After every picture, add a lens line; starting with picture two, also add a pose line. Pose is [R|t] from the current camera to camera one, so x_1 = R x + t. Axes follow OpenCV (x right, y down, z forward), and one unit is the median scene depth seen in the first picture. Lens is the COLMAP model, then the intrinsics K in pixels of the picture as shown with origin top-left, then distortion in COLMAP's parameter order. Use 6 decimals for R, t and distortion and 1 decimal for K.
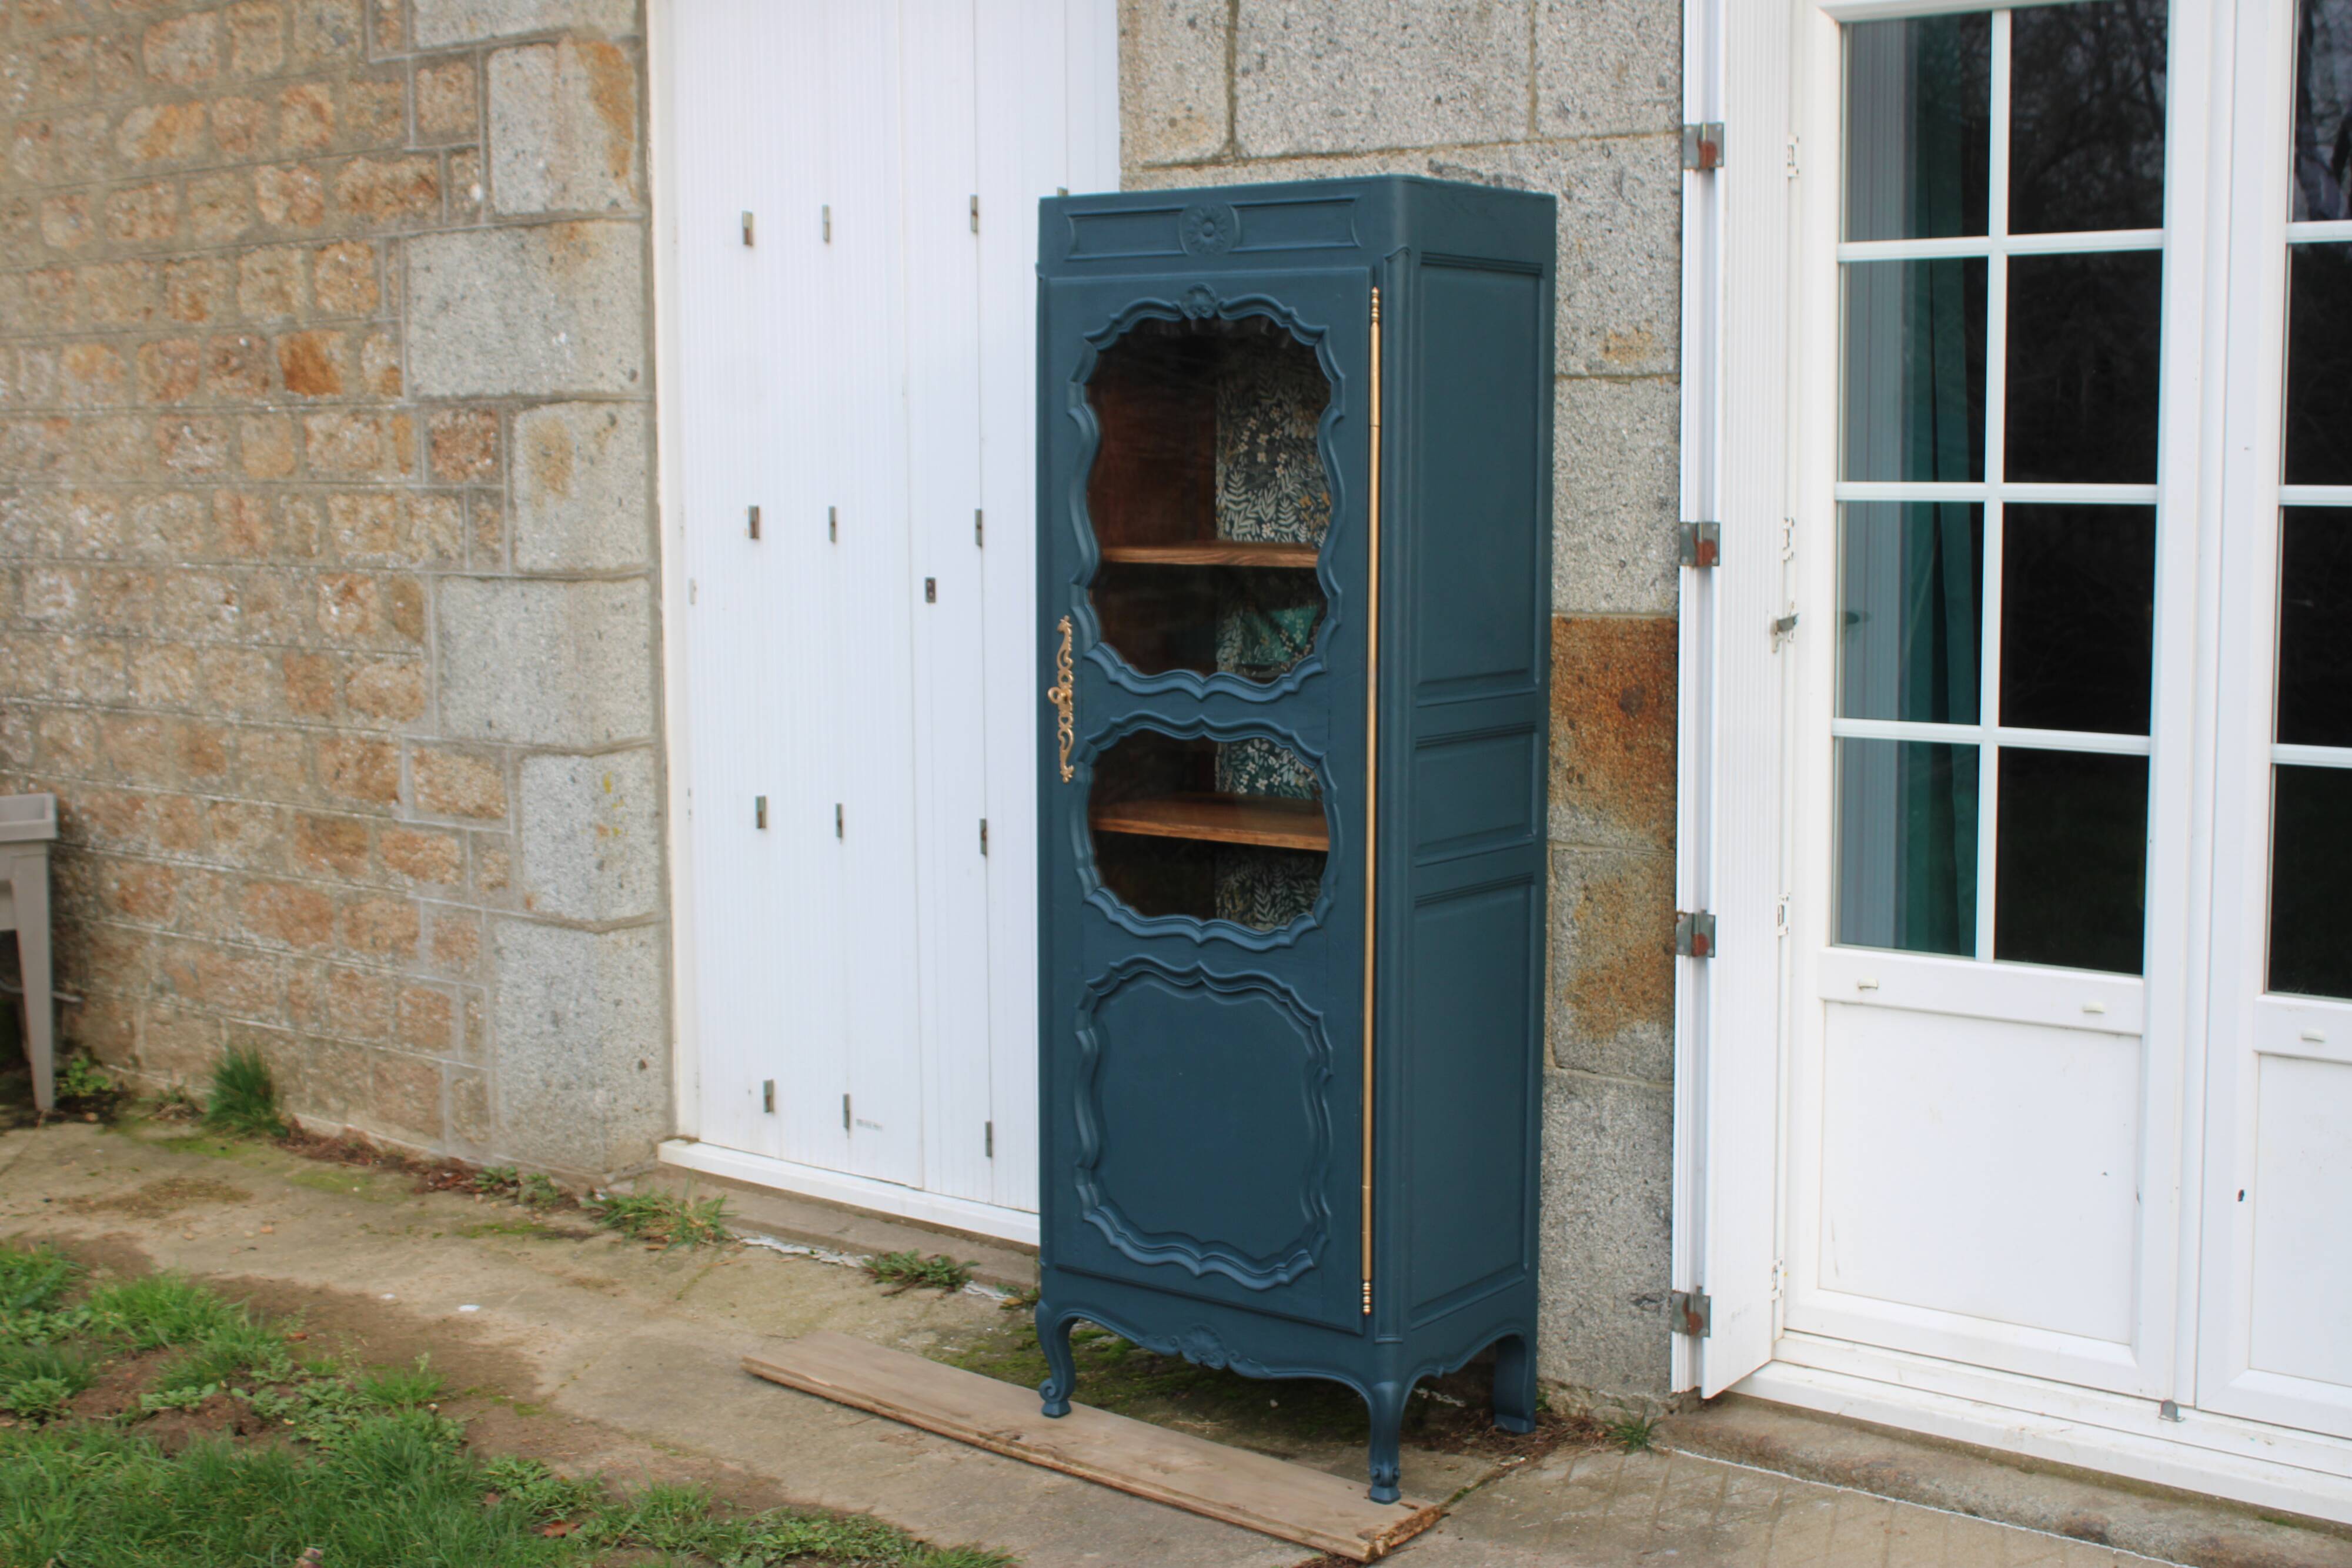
lens RADIAL K [[2986.7, 0, 1155.5], [0, 2986.7, 733.4], [0, 0, 1]] dist [-0.067706, 0.000000]
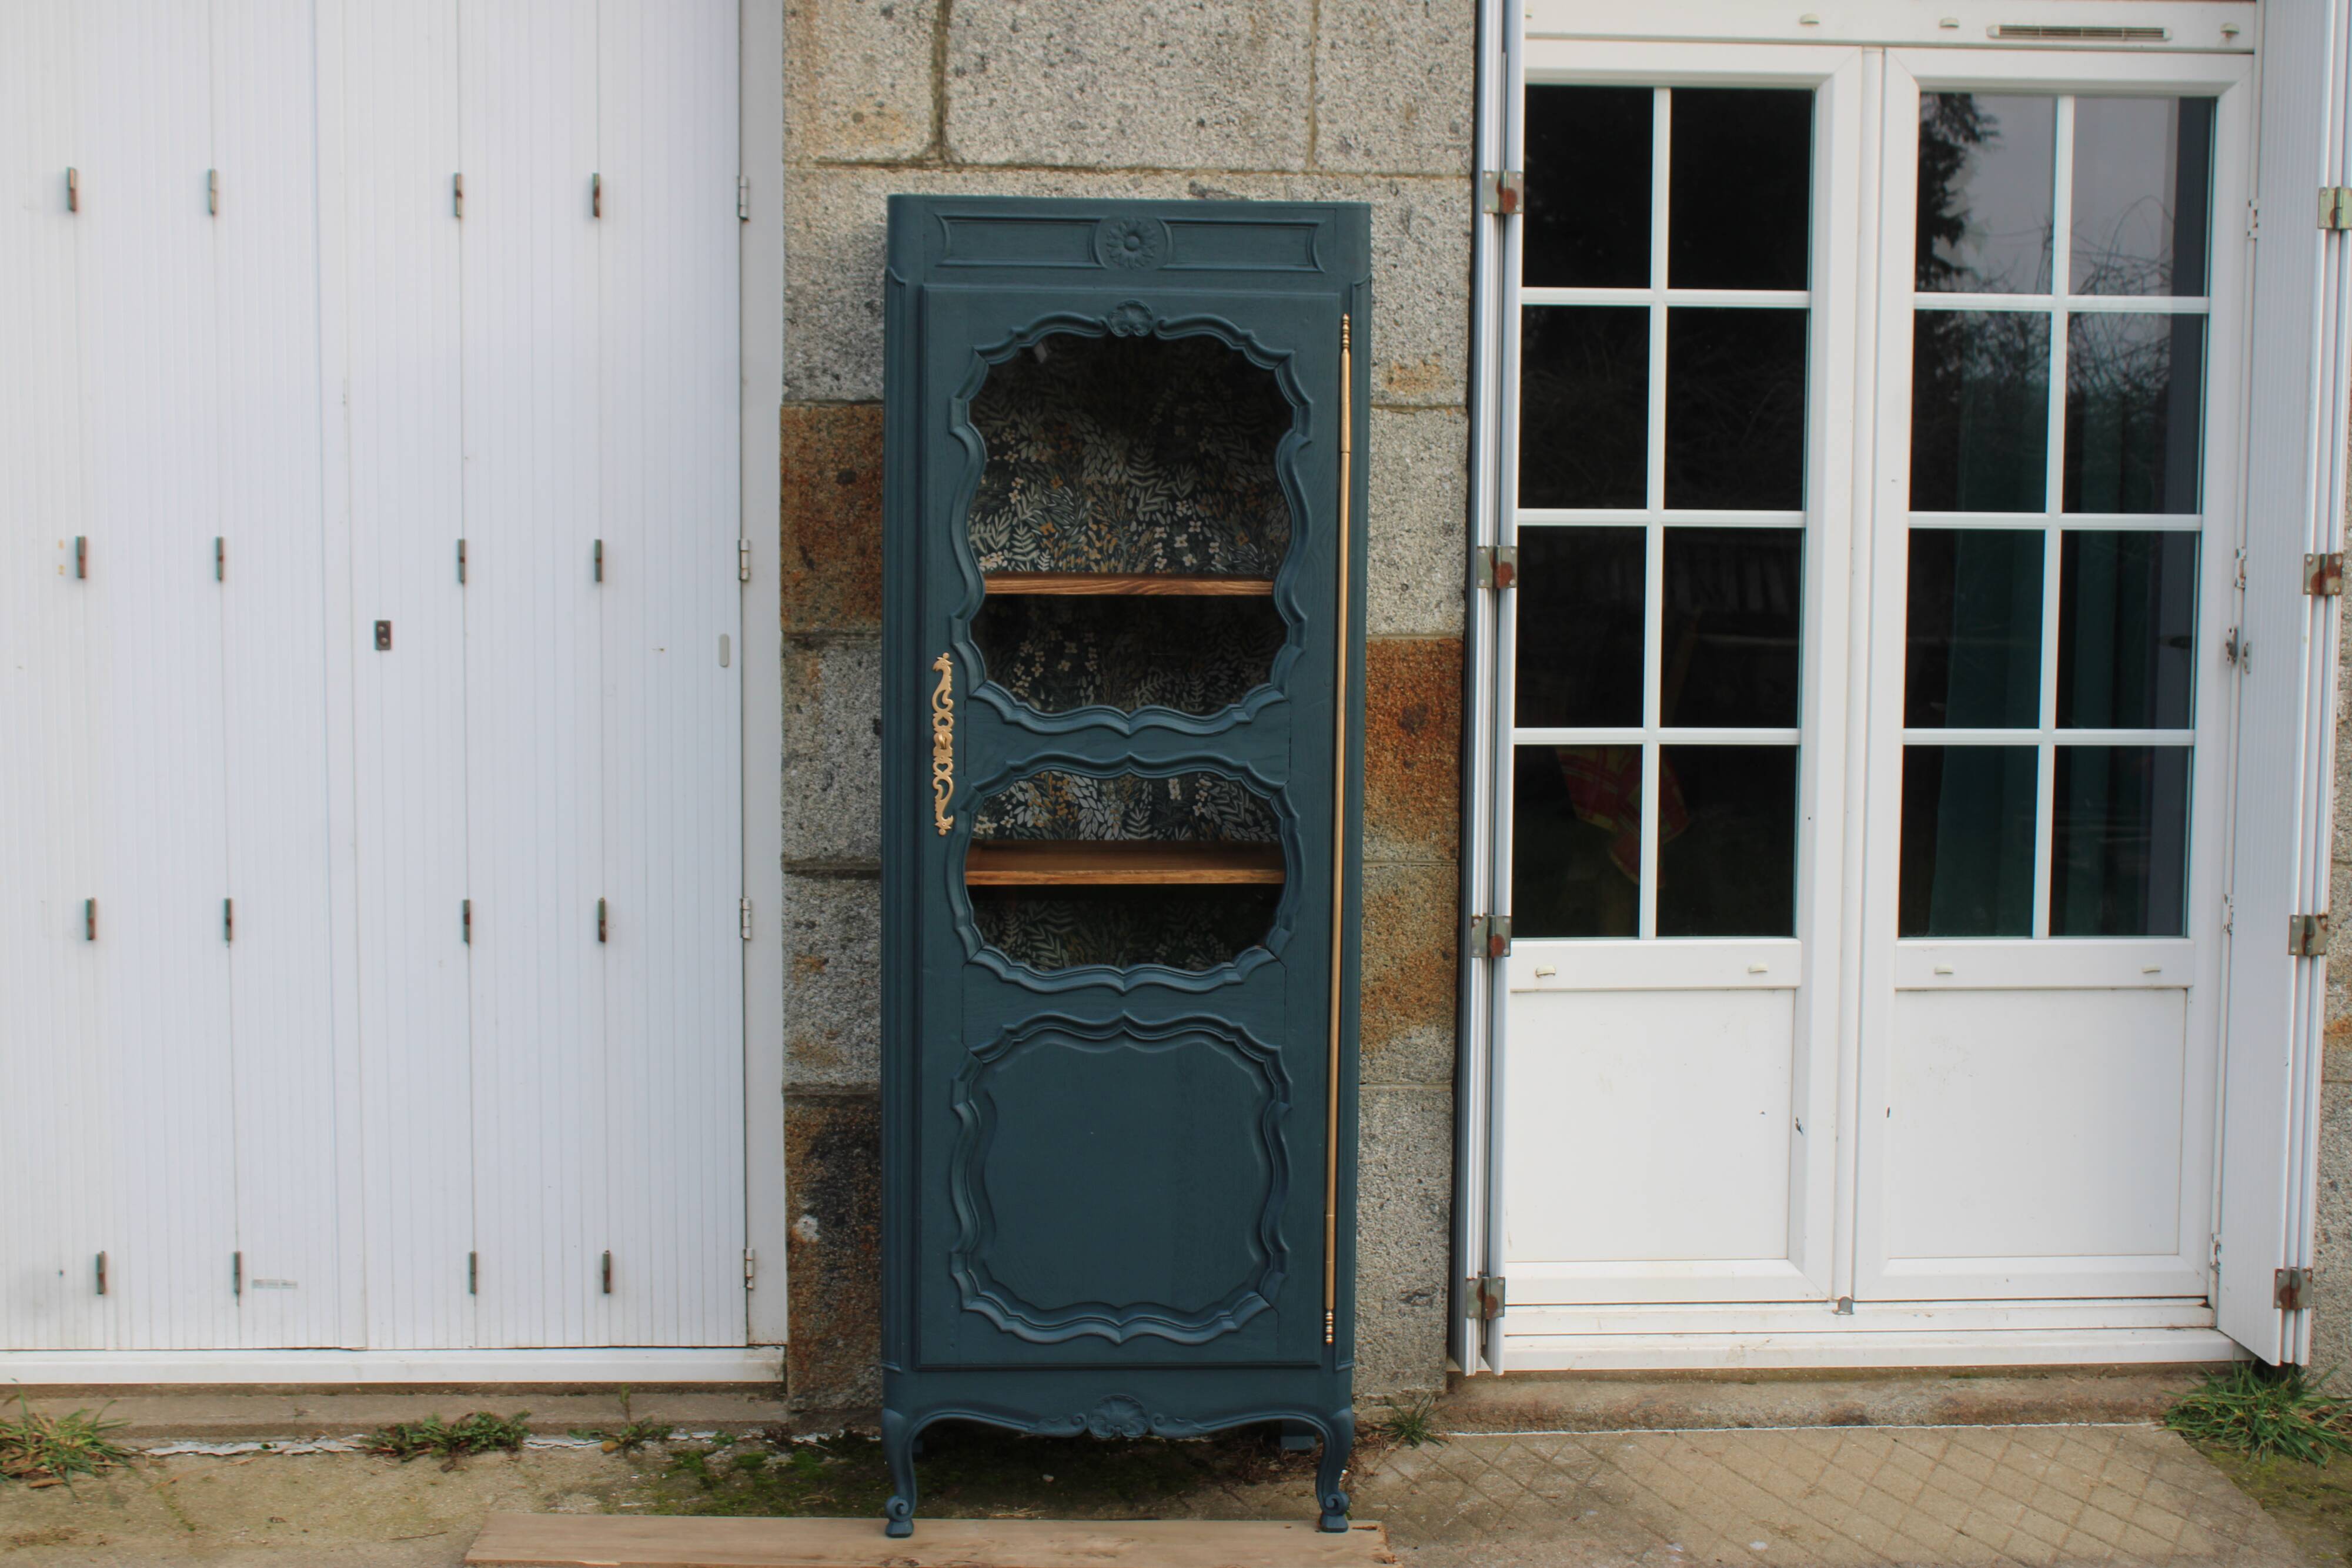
lens RADIAL K [[3173.1, 0, 1168.1], [0, 3173.1, 730.3], [0, 0, 1]] dist [-0.056039, 0.000000]
pose [[0.739721, -0.044333, 0.671452, -0.636932], [0.054569, 0.998493, 0.005808, -0.017704], [-0.670697, 0.032345, 0.741026, 0.234292]]
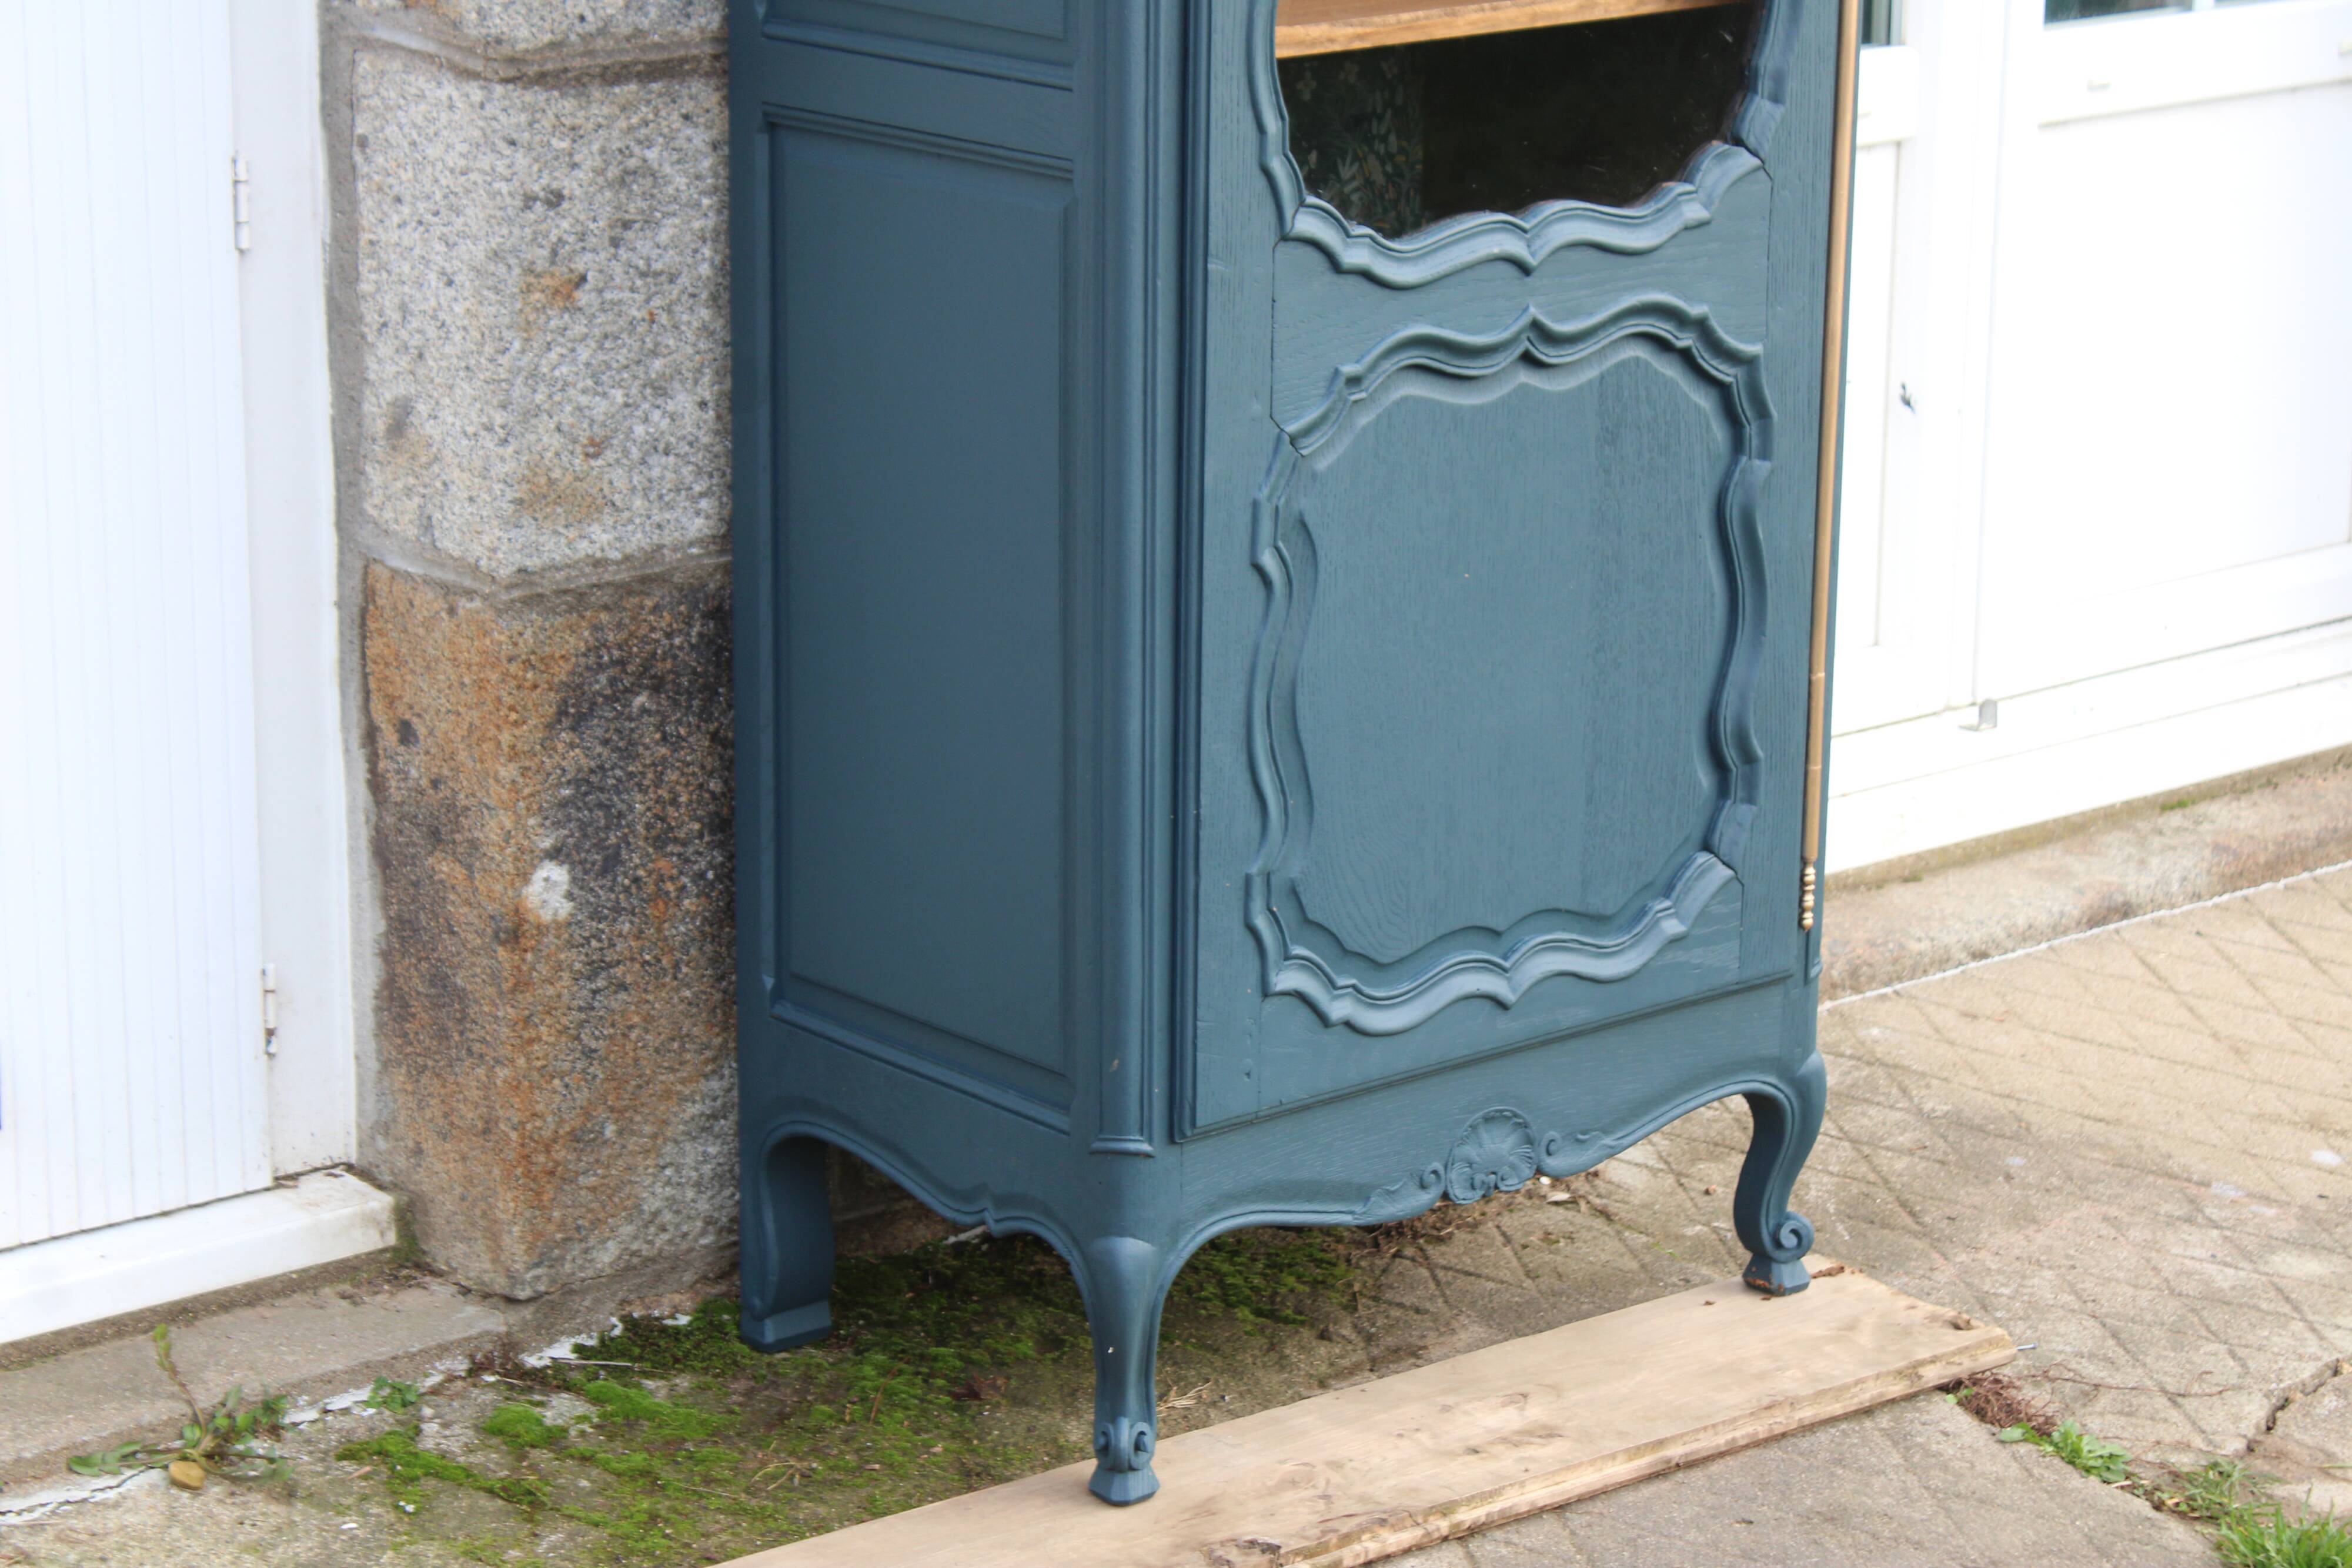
lens RADIAL K [[5583.8, 0, 1176.7], [0, 5583.8, 717.5], [0, 0, 1]] dist [0.090116, 0.000000]
pose [[0.189845, -0.244059, 0.950996, -0.784989], [0.085127, 0.969055, 0.231700, -0.060436], [-0.978117, 0.036969, 0.204746, 0.866753]]
